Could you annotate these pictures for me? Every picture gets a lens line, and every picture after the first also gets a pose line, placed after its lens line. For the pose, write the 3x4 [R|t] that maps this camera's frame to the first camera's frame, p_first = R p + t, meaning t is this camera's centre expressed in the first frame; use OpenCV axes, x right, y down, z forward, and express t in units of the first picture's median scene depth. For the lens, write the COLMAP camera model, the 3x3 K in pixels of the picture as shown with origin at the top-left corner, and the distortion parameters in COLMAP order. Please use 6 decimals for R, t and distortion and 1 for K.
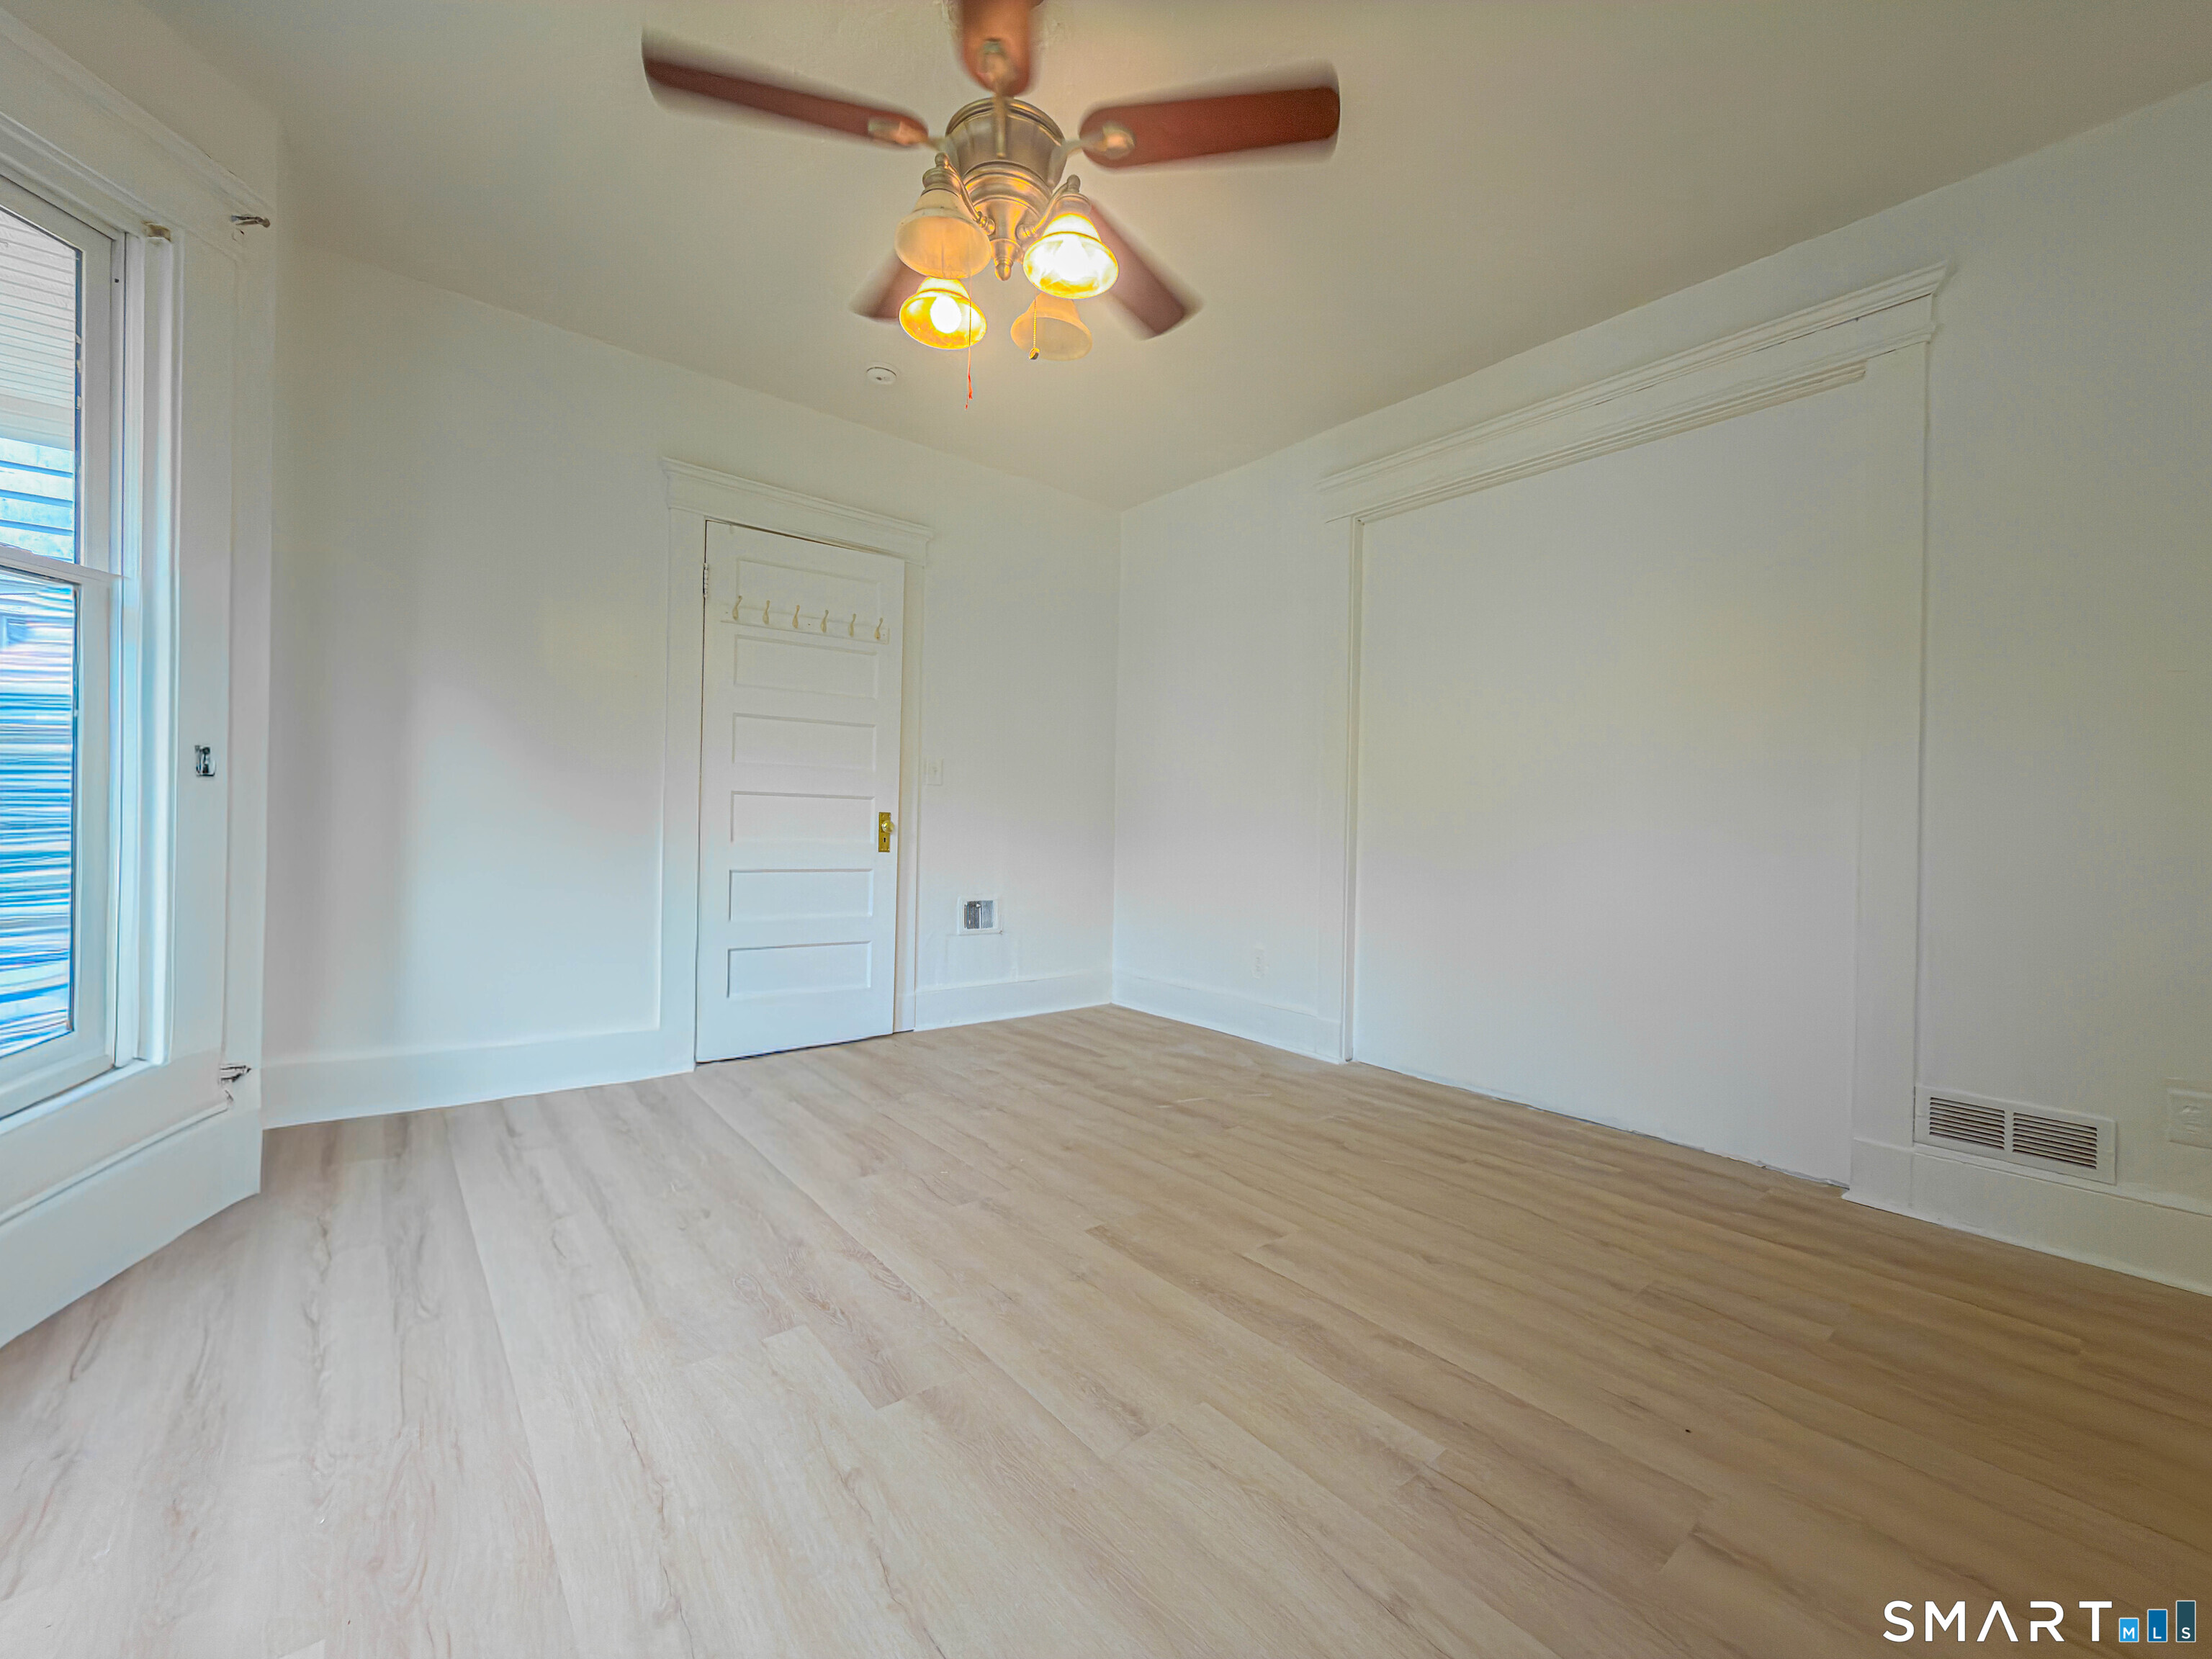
lens RADIAL K [[880.8, 0, 1110.2], [0, 880.8, 828.3], [0, 0, 1]] dist [0.002083, 0.000364]
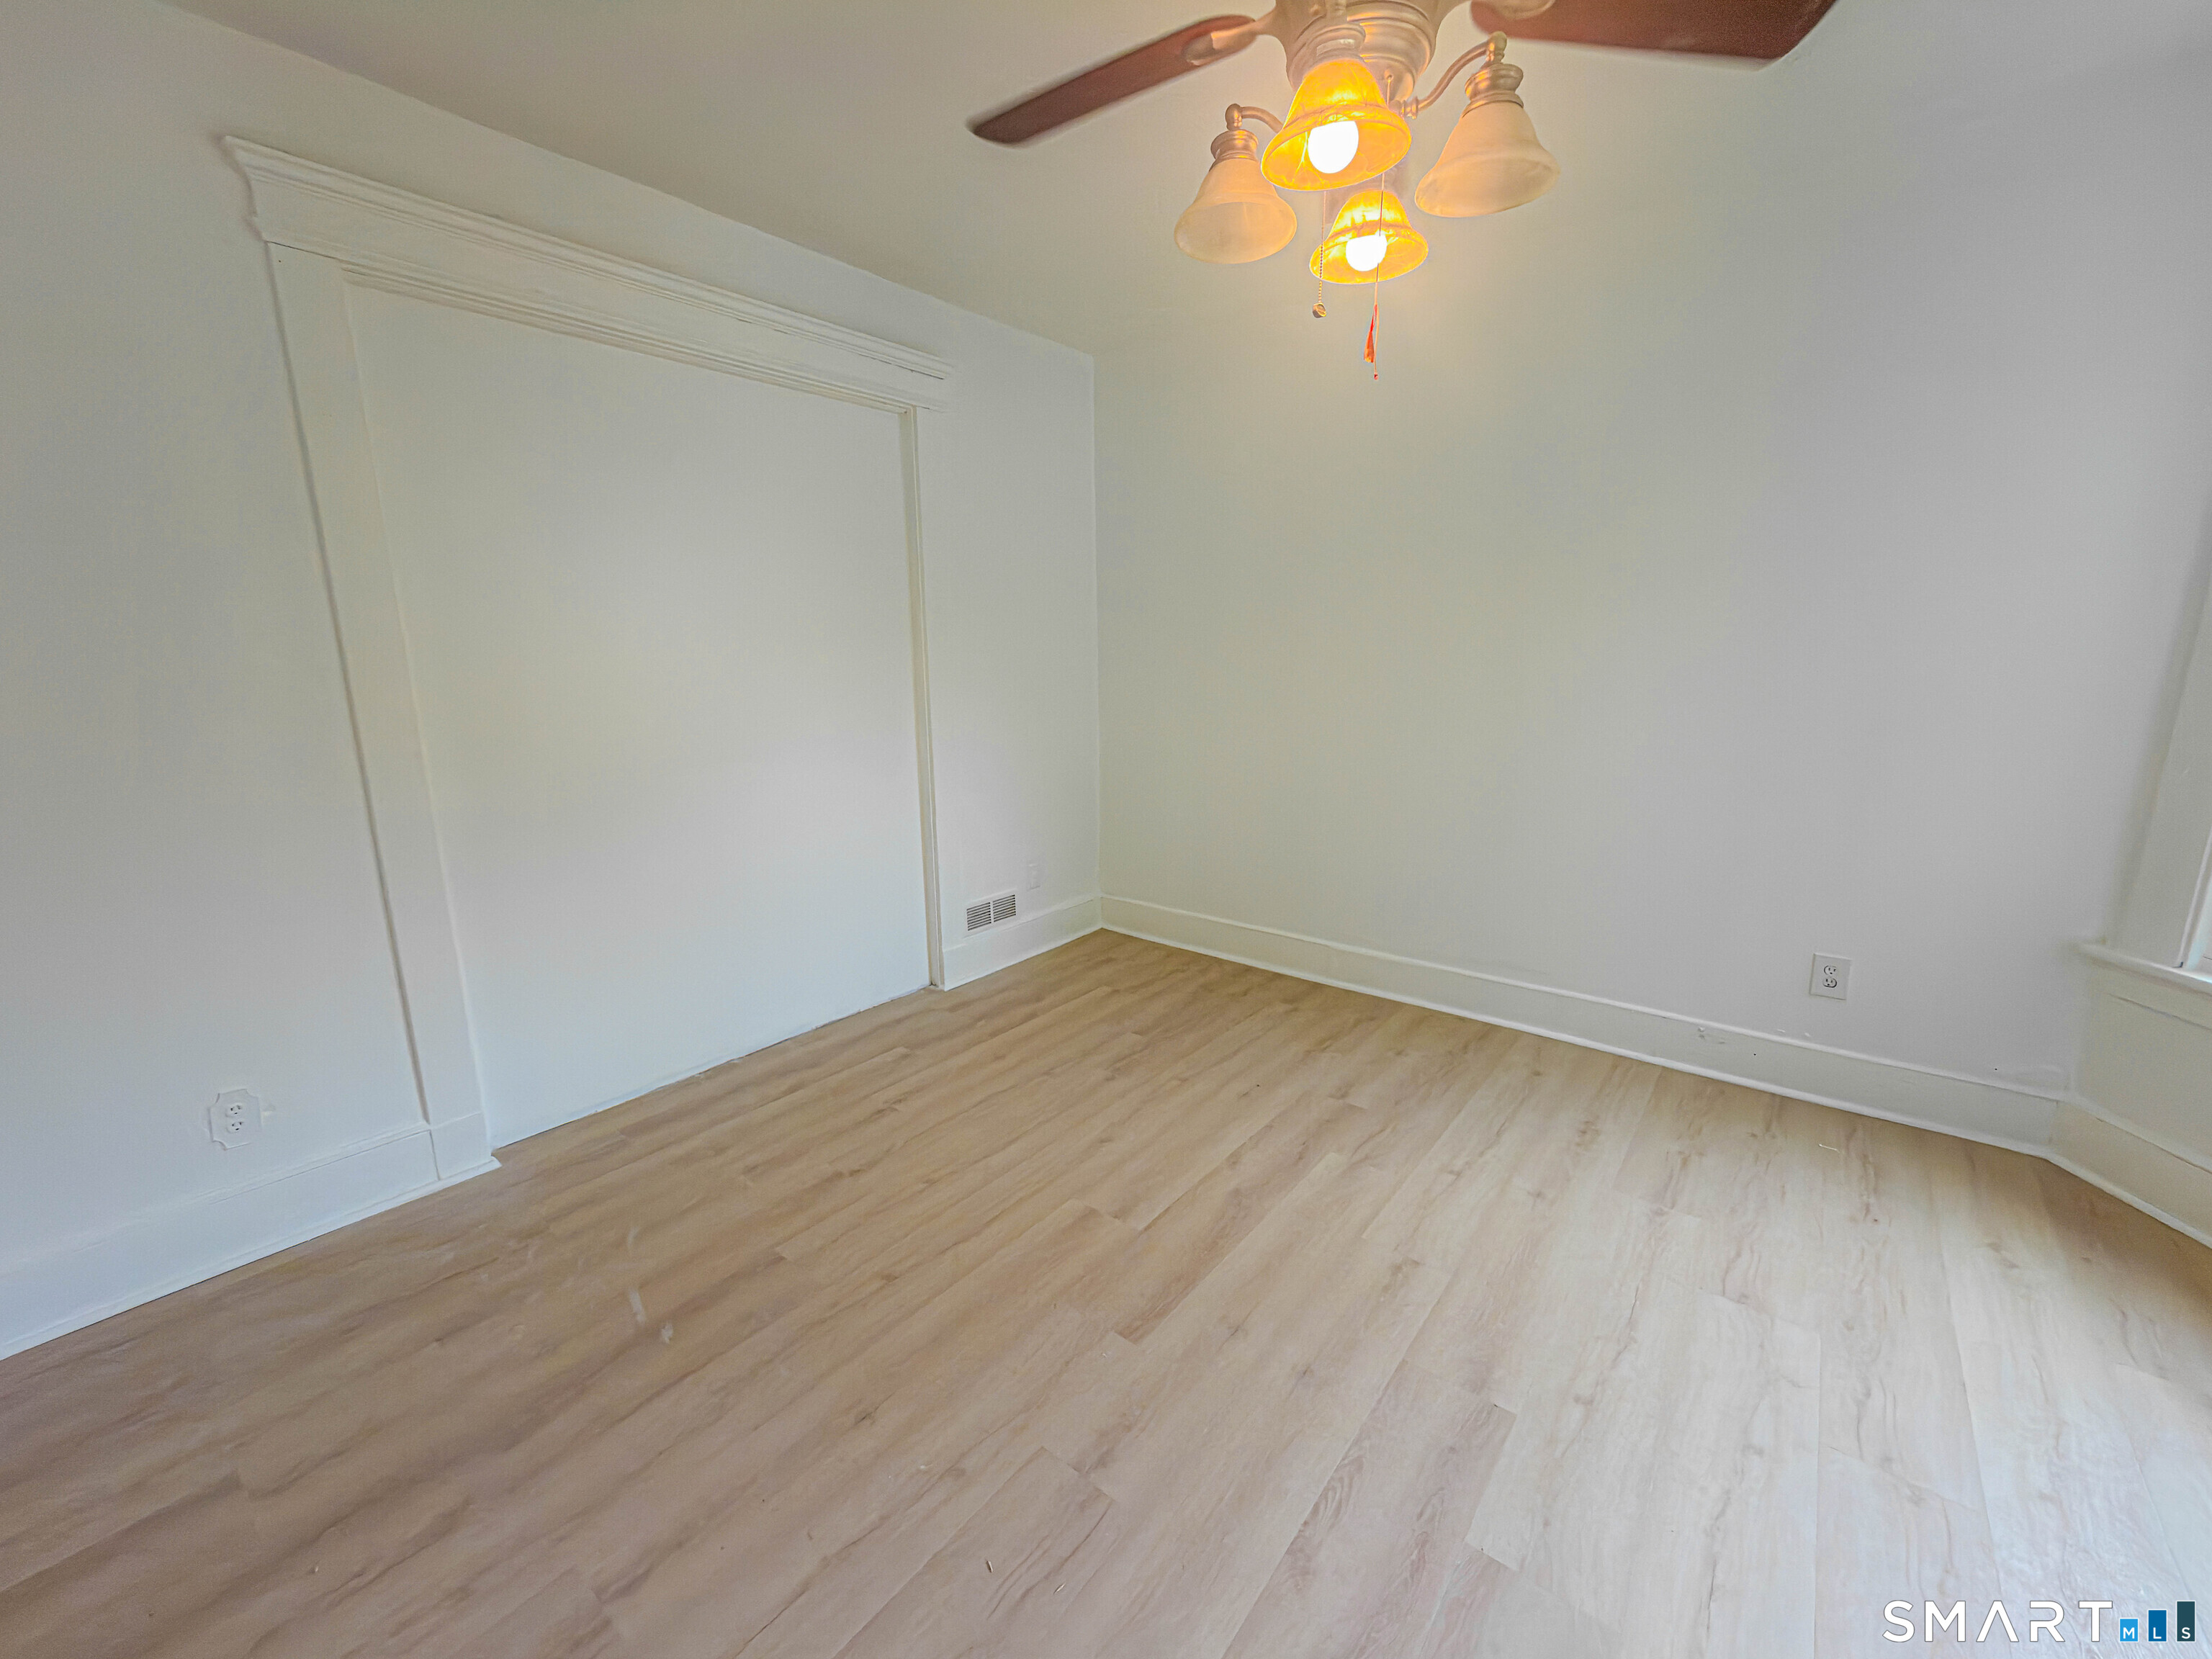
lens RADIAL K [[880.8, 0, 1110.2], [0, 880.8, 828.3], [0, 0, 1]] dist [0.002083, 0.000364]
pose [[-0.195332, -0.224527, 0.954690, -0.690939], [-0.000165, 0.973449, 0.228905, -0.230377], [-0.980737, 0.044555, -0.190182, 1.075508]]
